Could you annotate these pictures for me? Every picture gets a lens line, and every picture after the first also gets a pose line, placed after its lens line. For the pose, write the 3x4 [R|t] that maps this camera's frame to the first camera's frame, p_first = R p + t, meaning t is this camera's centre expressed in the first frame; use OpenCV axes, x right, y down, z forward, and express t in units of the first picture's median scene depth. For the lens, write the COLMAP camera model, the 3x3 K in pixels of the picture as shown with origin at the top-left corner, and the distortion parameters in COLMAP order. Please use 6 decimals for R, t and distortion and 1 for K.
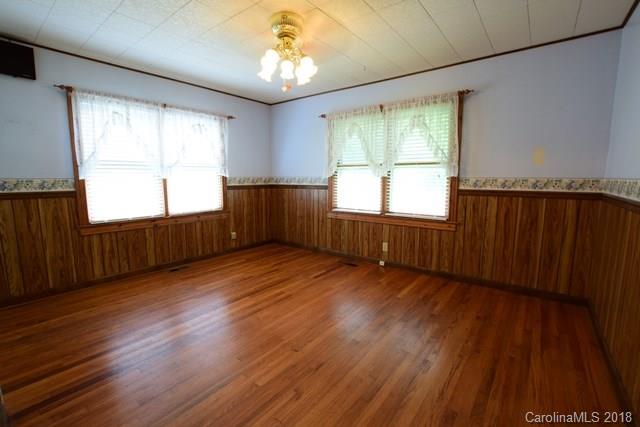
lens RADIAL K [[275.5, 0, 321.1], [0, 275.5, 214.5], [0, 0, 1]] dist [-0.026493, 0.000227]
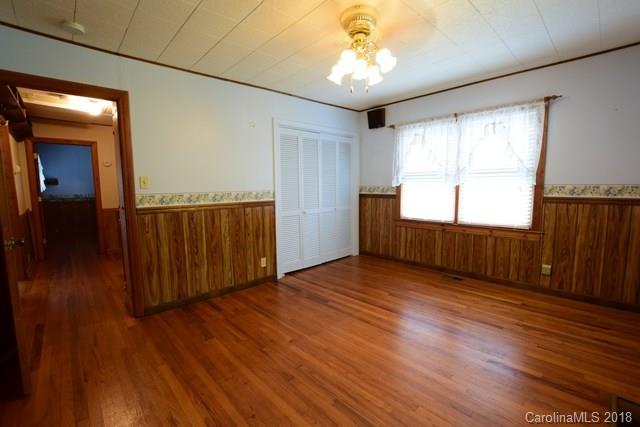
lens RADIAL K [[275.5, 0, 321.1], [0, 275.5, 214.5], [0, 0, 1]] dist [-0.026493, 0.000227]
pose [[-0.128105, 0.102135, -0.986487, 0.514632], [-0.123830, 0.985252, 0.118088, -0.087267], [0.984000, 0.137285, -0.113568, 0.641194]]
